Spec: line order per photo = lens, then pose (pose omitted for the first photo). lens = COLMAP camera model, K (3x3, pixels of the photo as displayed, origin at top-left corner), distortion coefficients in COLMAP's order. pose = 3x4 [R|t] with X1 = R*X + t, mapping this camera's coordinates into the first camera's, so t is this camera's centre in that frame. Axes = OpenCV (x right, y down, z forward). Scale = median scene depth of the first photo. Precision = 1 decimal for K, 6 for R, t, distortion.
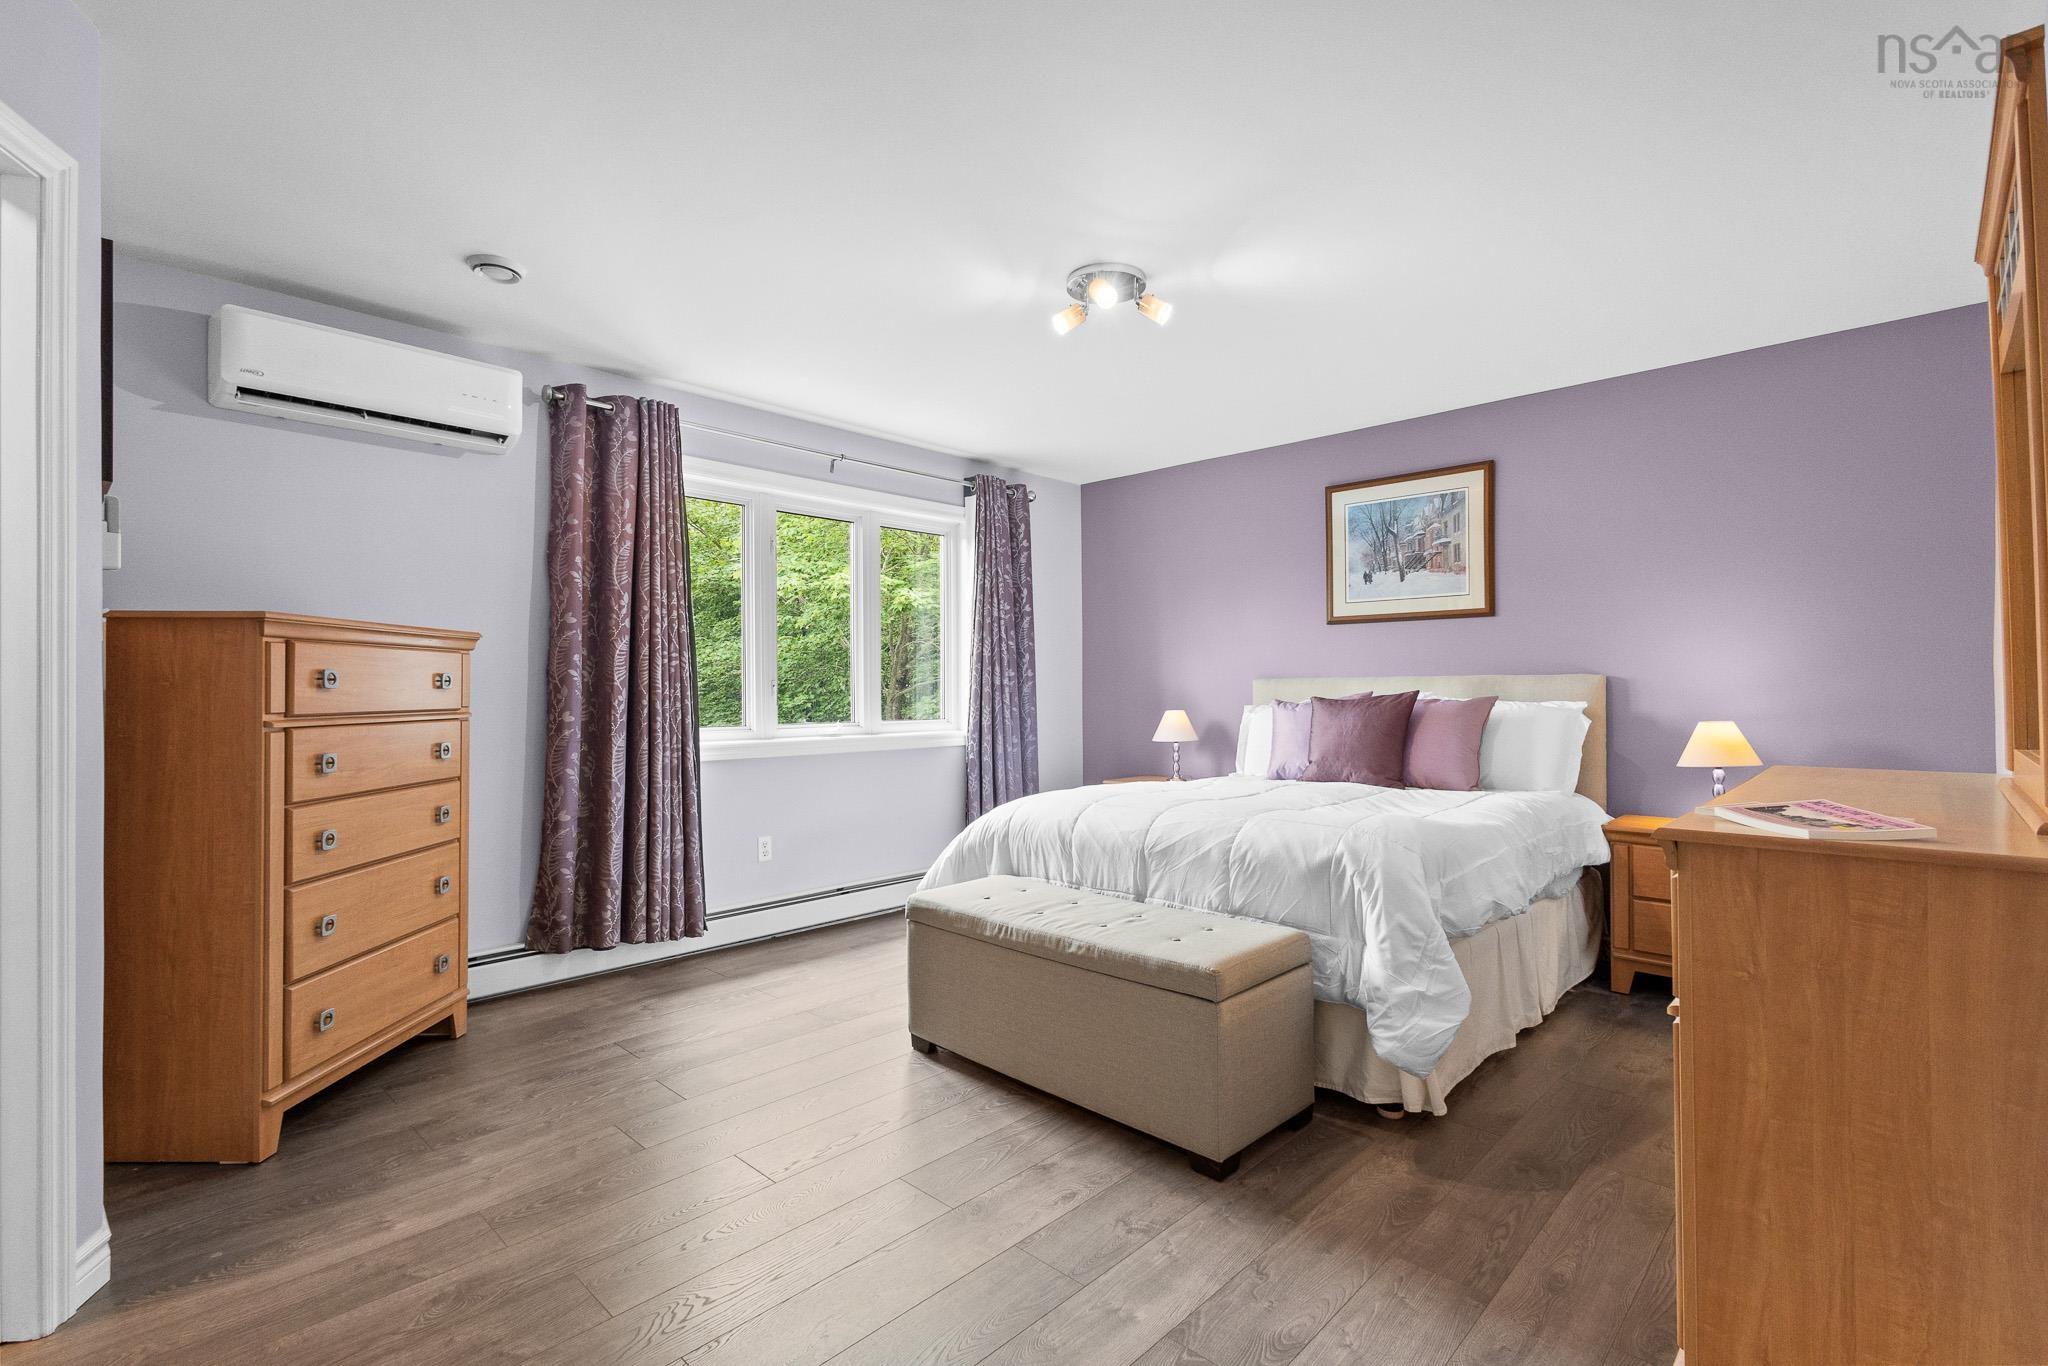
lens RADIAL K [[945.9, 0, 1022.4], [0, 945.9, 688.8], [0, 0, 1]] dist [0.014343, -0.005750]
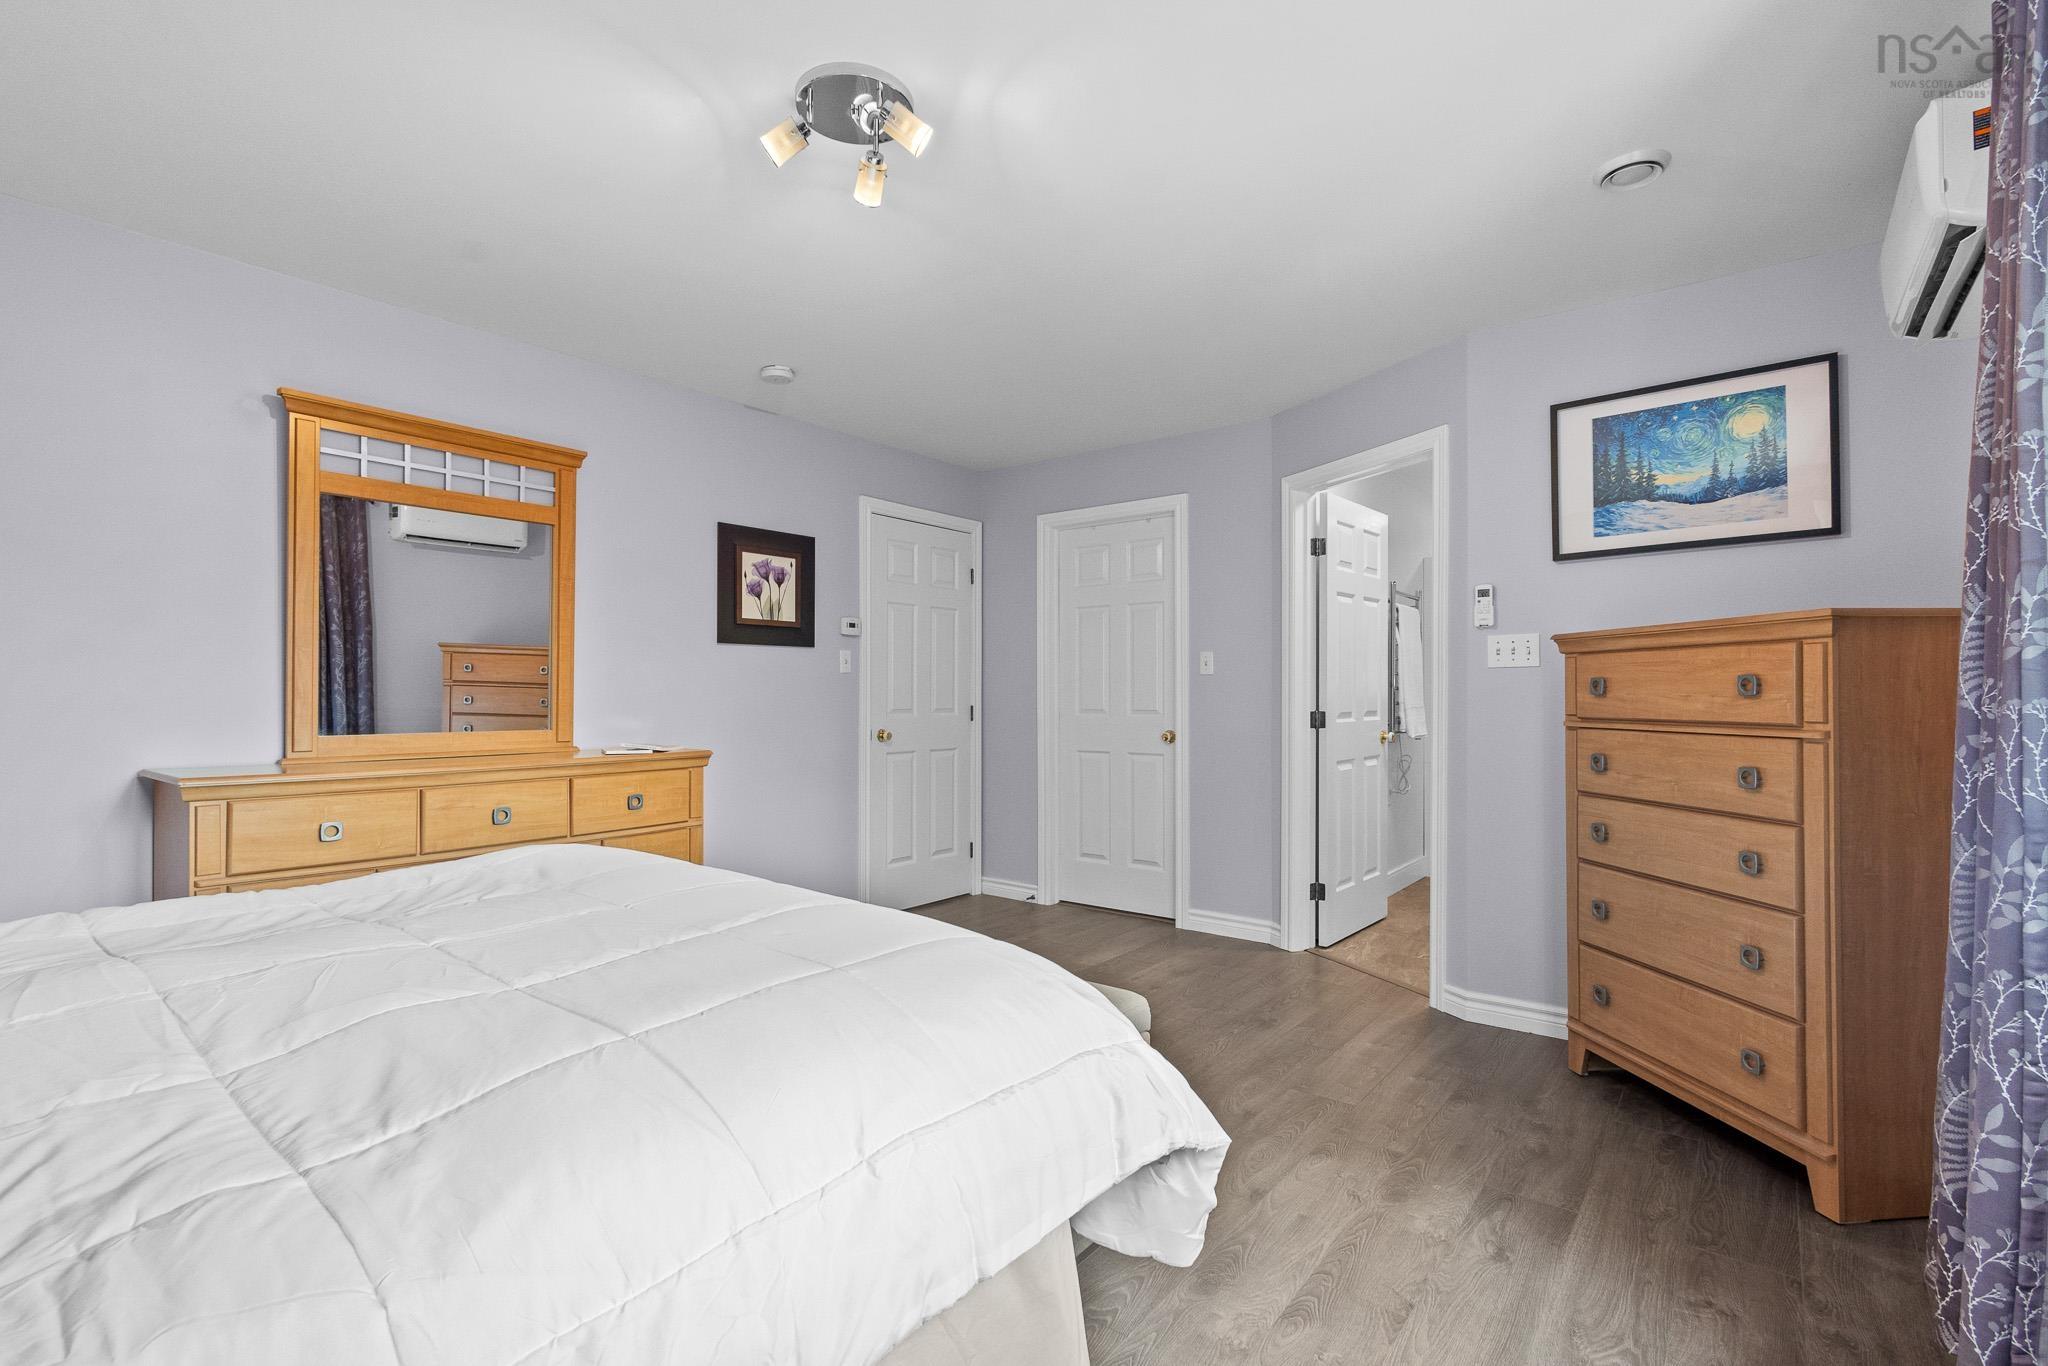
lens RADIAL K [[945.9, 0, 1027.1], [0, 945.9, 685.5], [0, 0, 1]] dist [0.014343, -0.005750]
pose [[-0.995306, 0.004871, -0.096654, 0.025618], [0.006050, 0.999911, -0.011909, -0.002101], [0.096588, -0.012438, -0.995247, 1.408780]]
